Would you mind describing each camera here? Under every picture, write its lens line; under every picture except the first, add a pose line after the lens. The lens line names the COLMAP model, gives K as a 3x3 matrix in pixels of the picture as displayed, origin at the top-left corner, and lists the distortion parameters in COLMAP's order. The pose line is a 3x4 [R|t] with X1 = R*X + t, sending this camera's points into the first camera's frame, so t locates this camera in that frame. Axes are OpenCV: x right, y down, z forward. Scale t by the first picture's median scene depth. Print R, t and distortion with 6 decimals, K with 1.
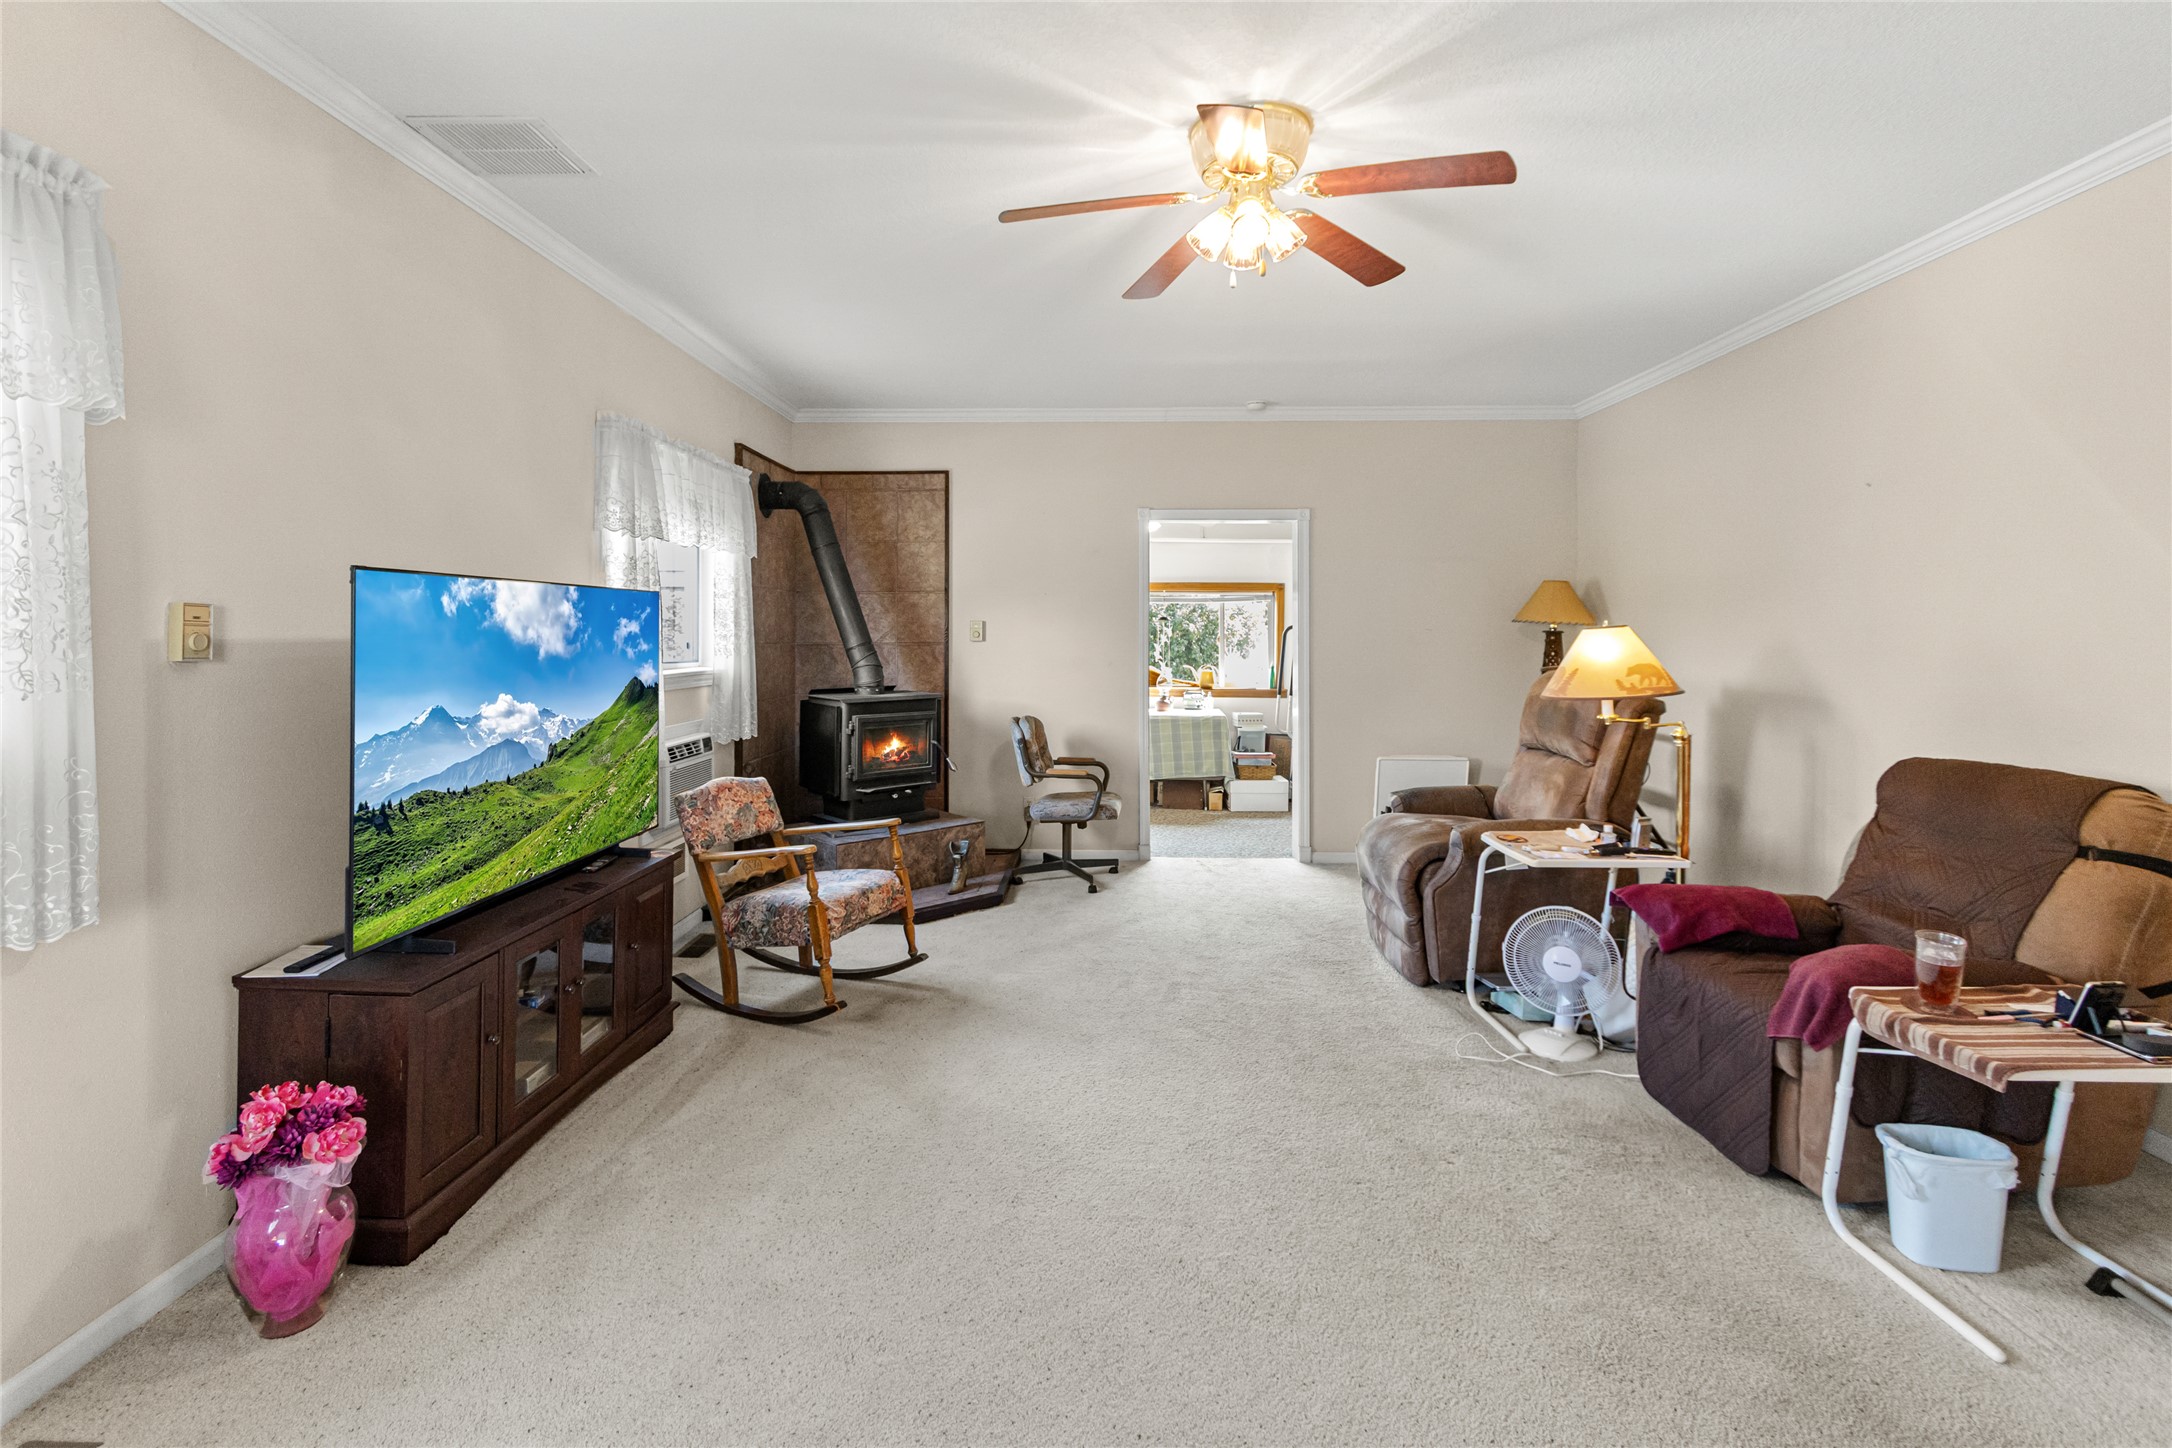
lens RADIAL K [[1028.7, 0, 1109.6], [0, 1028.7, 621.9], [0, 0, 1]] dist [0.000151, -0.000026]
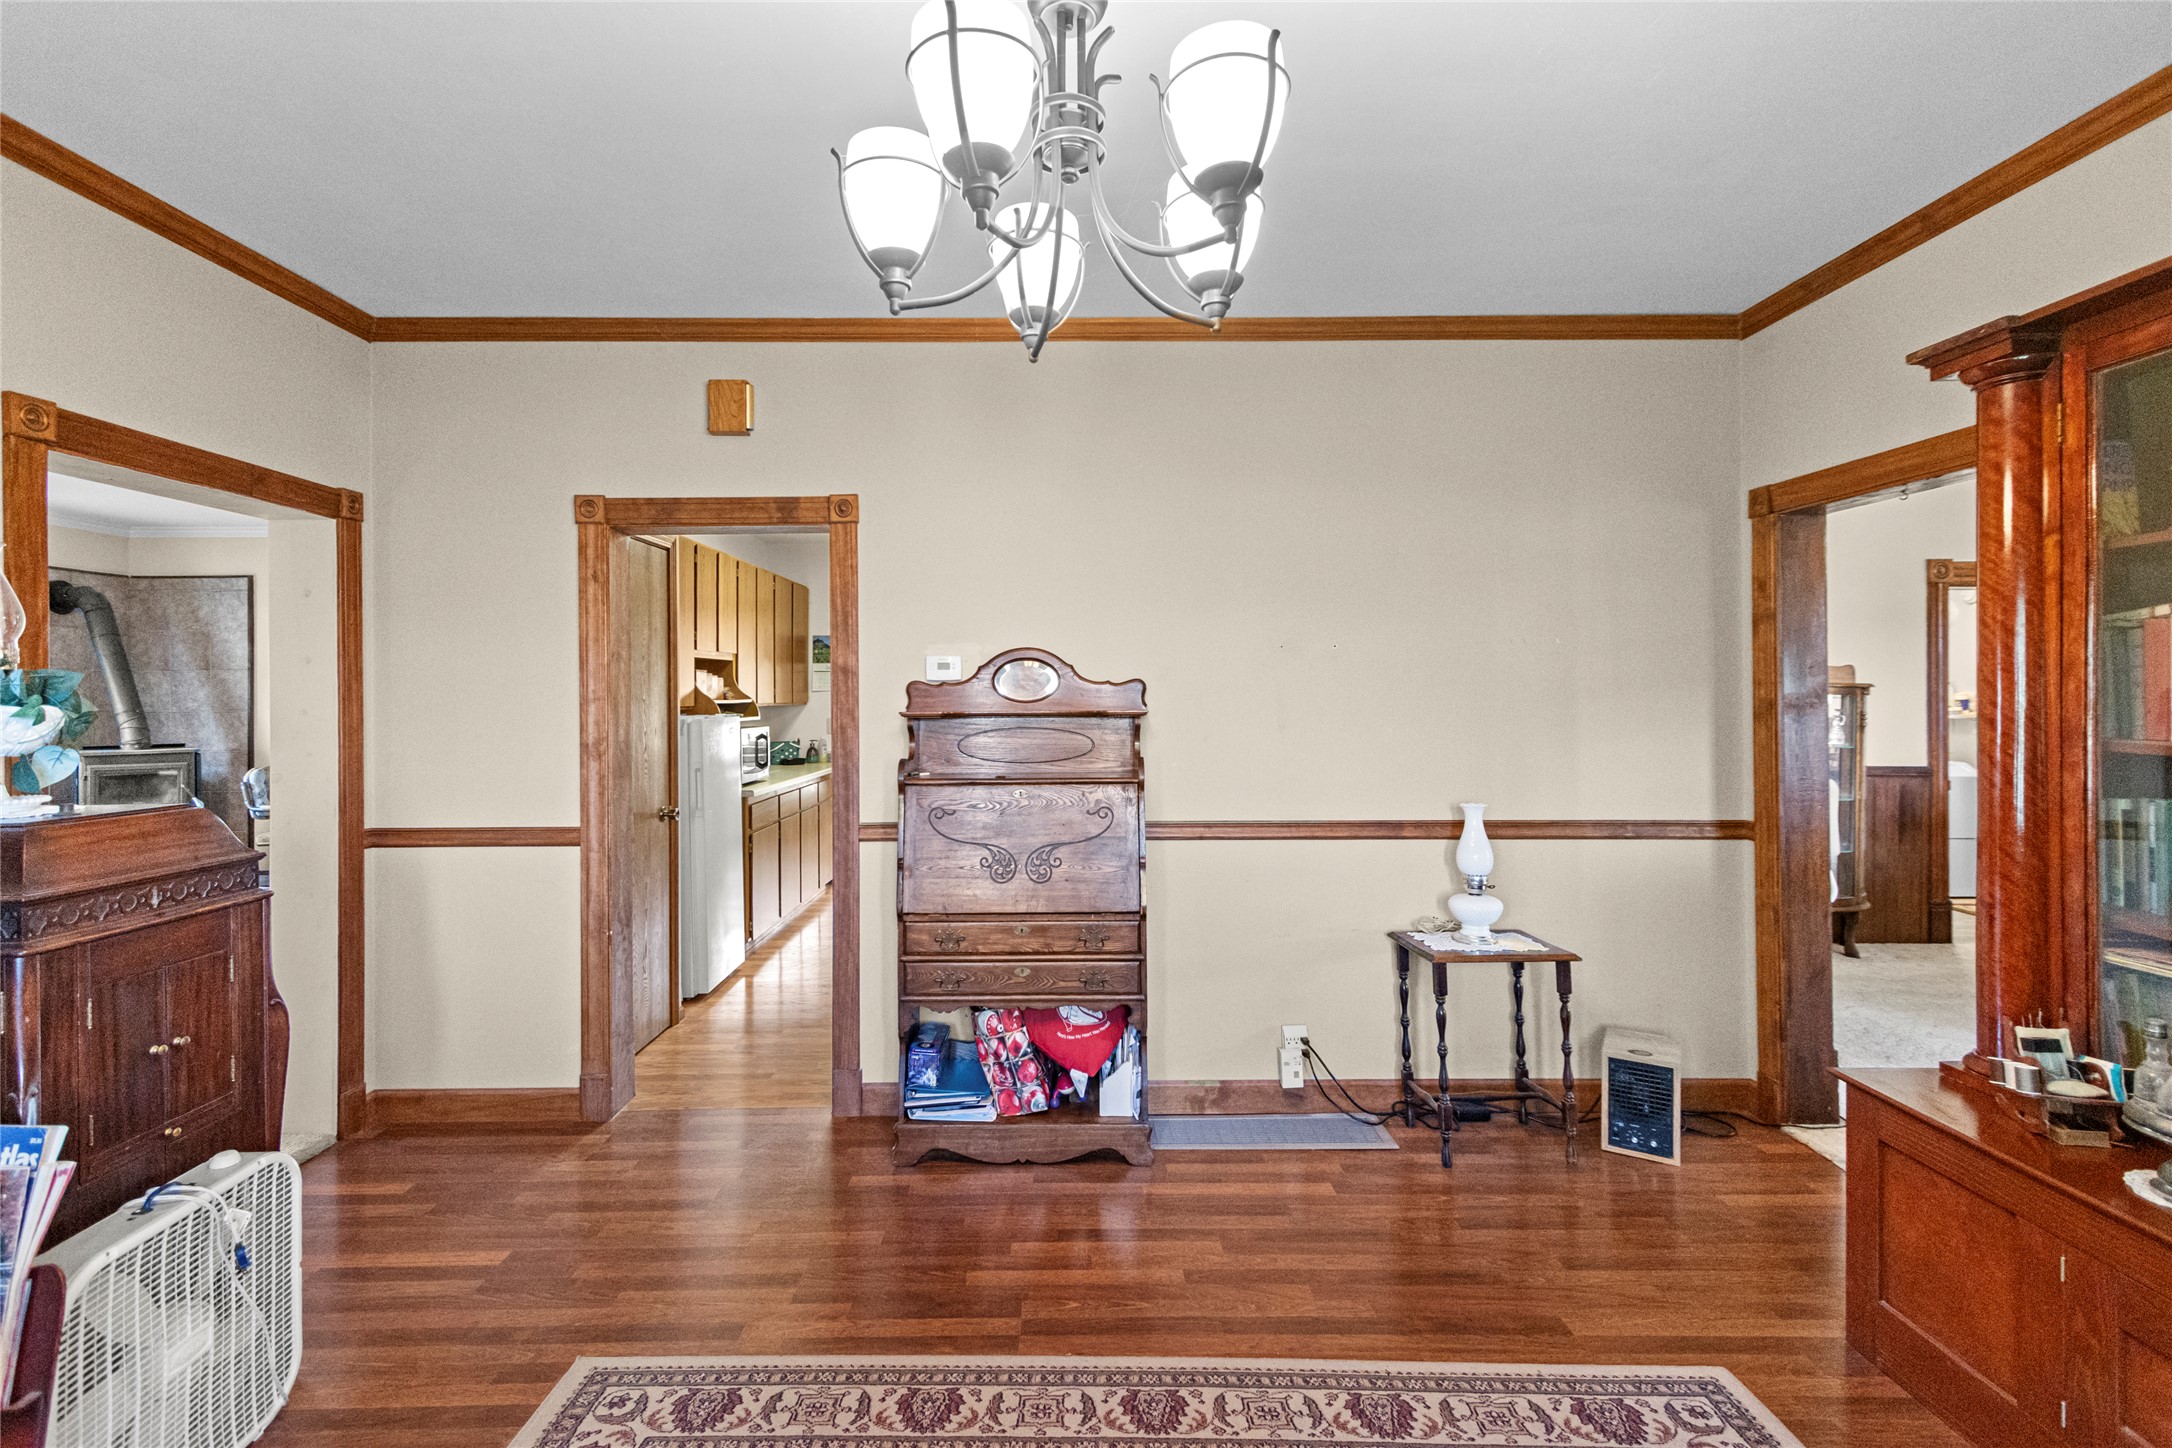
lens RADIAL K [[1028.7, 0, 1075.5], [0, 1028.7, 692.8], [0, 0, 1]] dist [0.000151, -0.000026]
pose [[0.999916, -0.001708, -0.012842, 1.790266], [0.001767, 0.999988, 0.004571, -0.009473], [0.012834, -0.004593, 0.999907, -0.539126]]
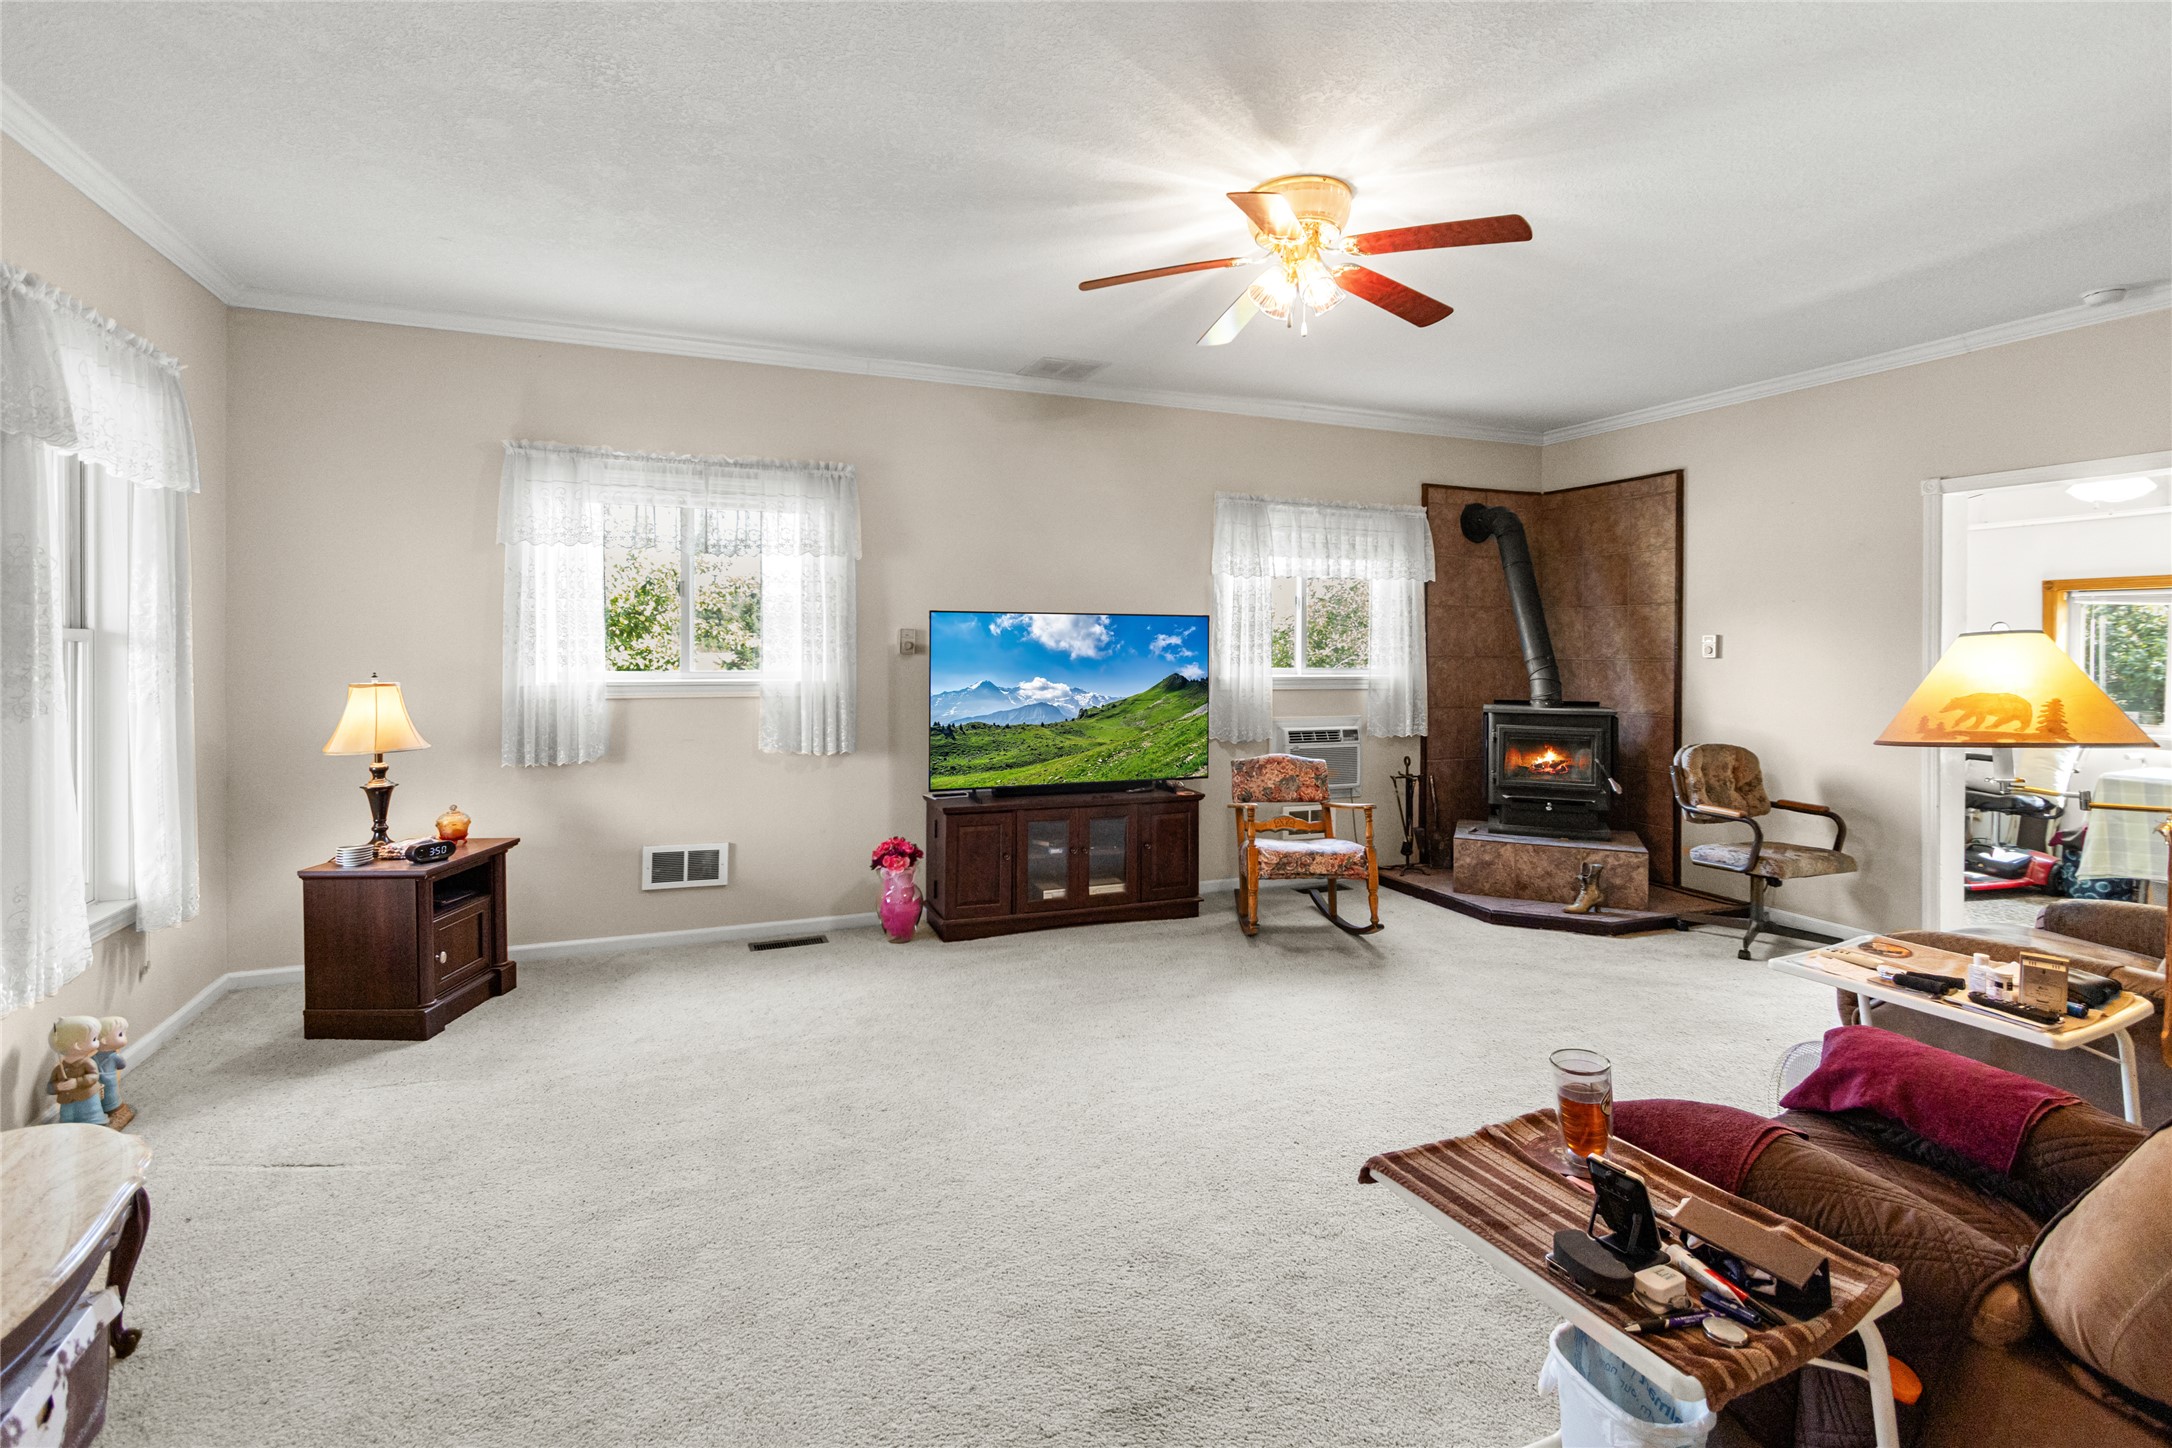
lens RADIAL K [[1028.7, 0, 1071.7], [0, 1028.7, 651.8], [0, 0, 1]] dist [0.000151, -0.000026]
pose [[0.373425, 0.011491, -0.927589, 0.986011], [0.002654, 0.999906, 0.013456, 0.000226], [0.927657, -0.007487, 0.373359, 0.325929]]
